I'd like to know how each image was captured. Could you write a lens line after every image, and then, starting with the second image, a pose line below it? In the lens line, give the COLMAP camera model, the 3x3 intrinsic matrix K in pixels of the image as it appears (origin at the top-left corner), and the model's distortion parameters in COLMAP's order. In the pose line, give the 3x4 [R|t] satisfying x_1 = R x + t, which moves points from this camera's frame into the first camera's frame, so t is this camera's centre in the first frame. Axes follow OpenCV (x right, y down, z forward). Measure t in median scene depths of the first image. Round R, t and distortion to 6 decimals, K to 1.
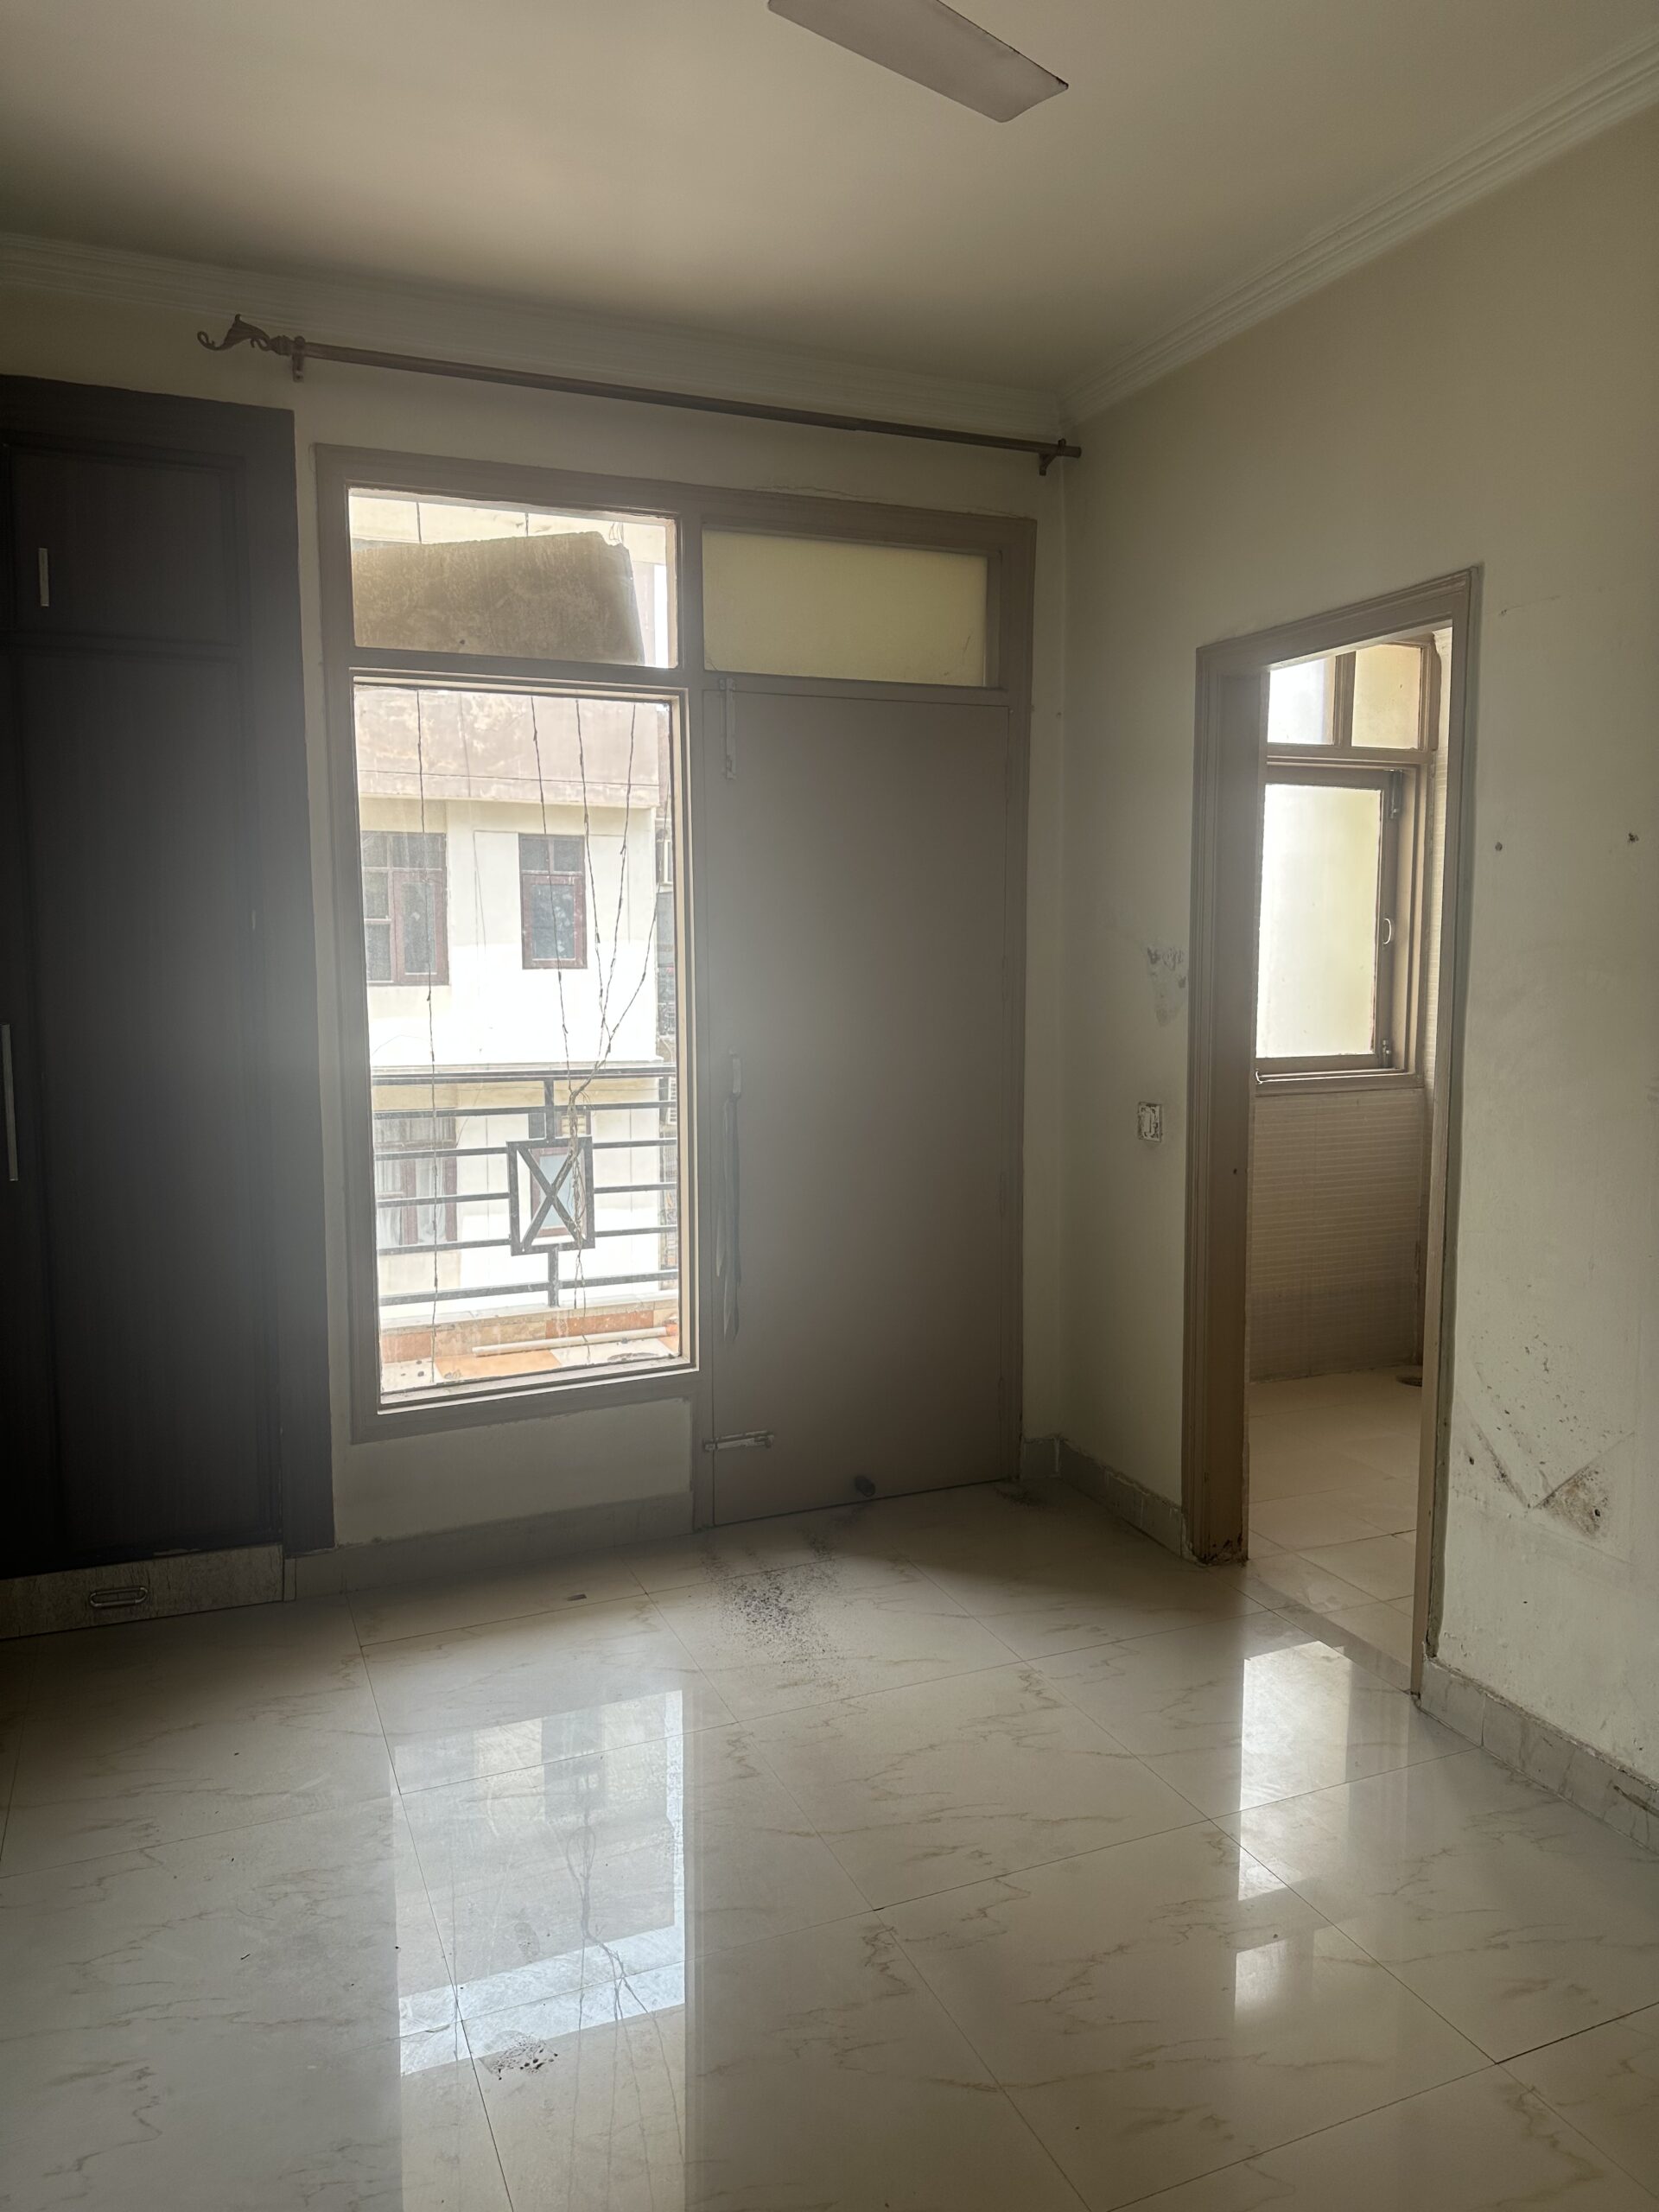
lens RADIAL K [[1549.1, 0, 829.5], [0, 1549.1, 1106.0], [0, 0, 1]] dist [0.081028, -0.112457]
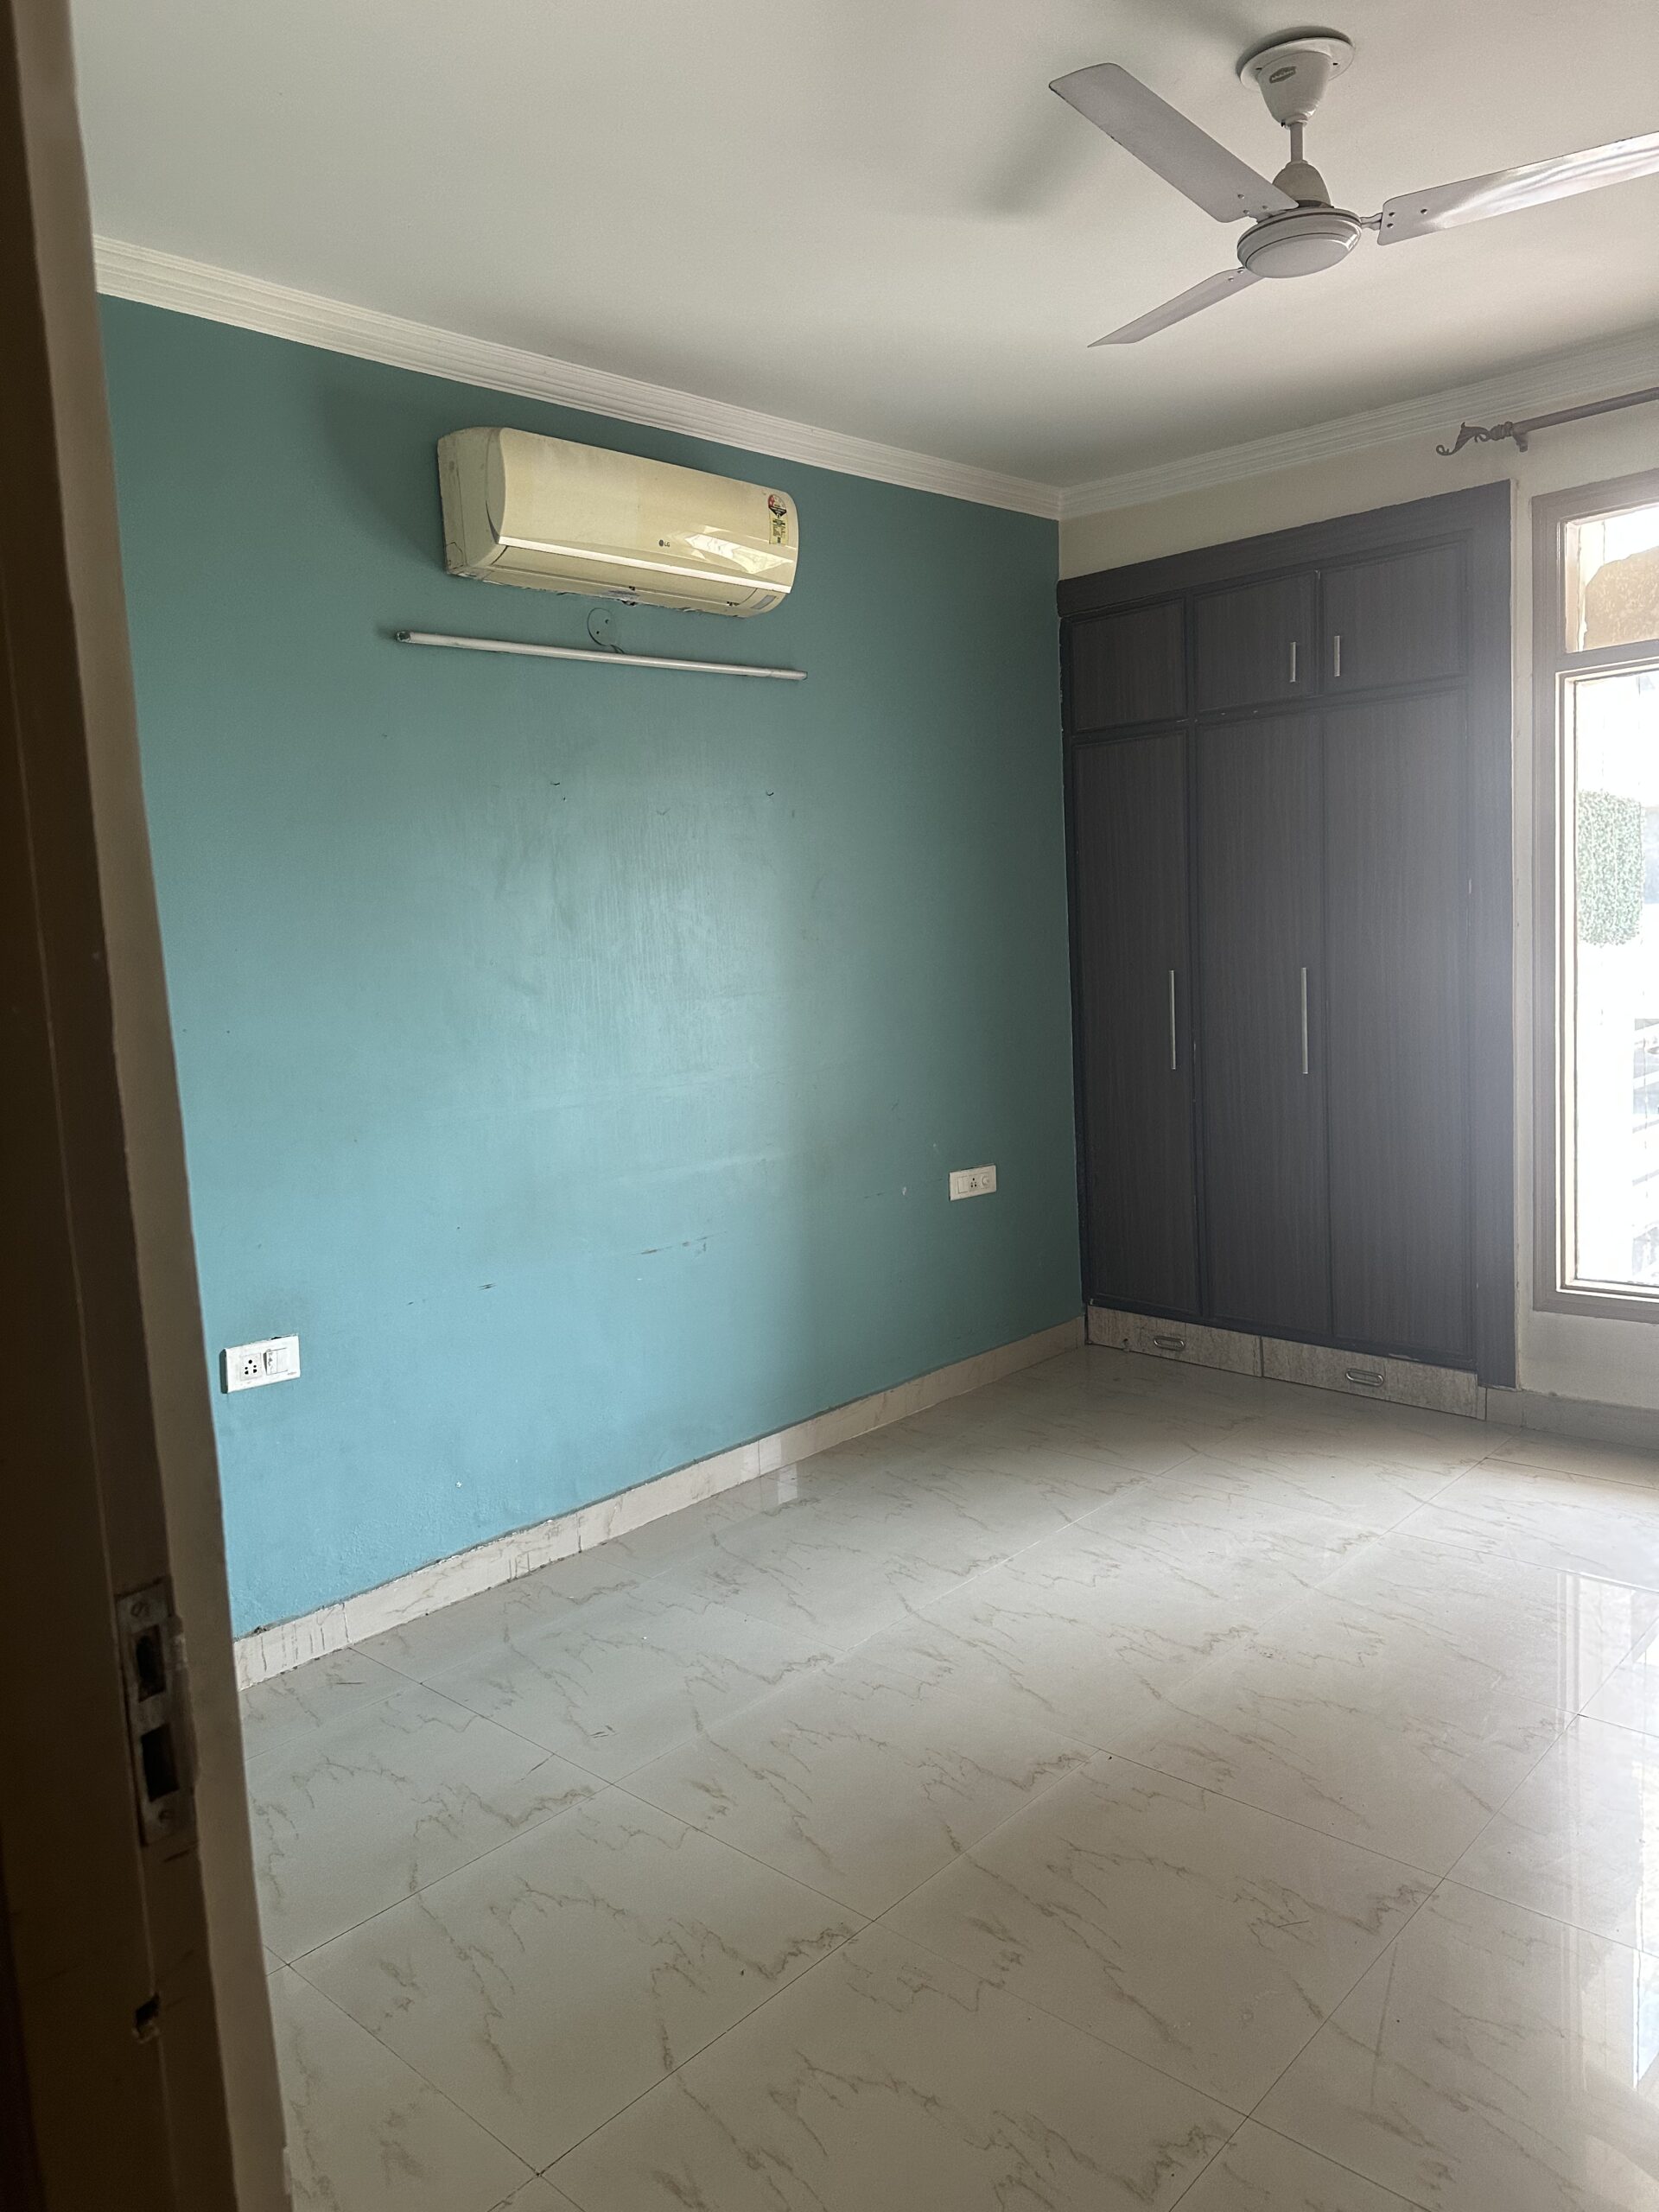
lens RADIAL K [[1549.1, 0, 829.5], [0, 1549.1, 1106.0], [0, 0, 1]] dist [0.081028, -0.112457]
pose [[0.421432, 0.081810, -0.903162, 0.579423], [-0.050024, 0.996503, 0.066923, 0.002893], [0.905479, 0.016976, 0.424051, -0.023561]]
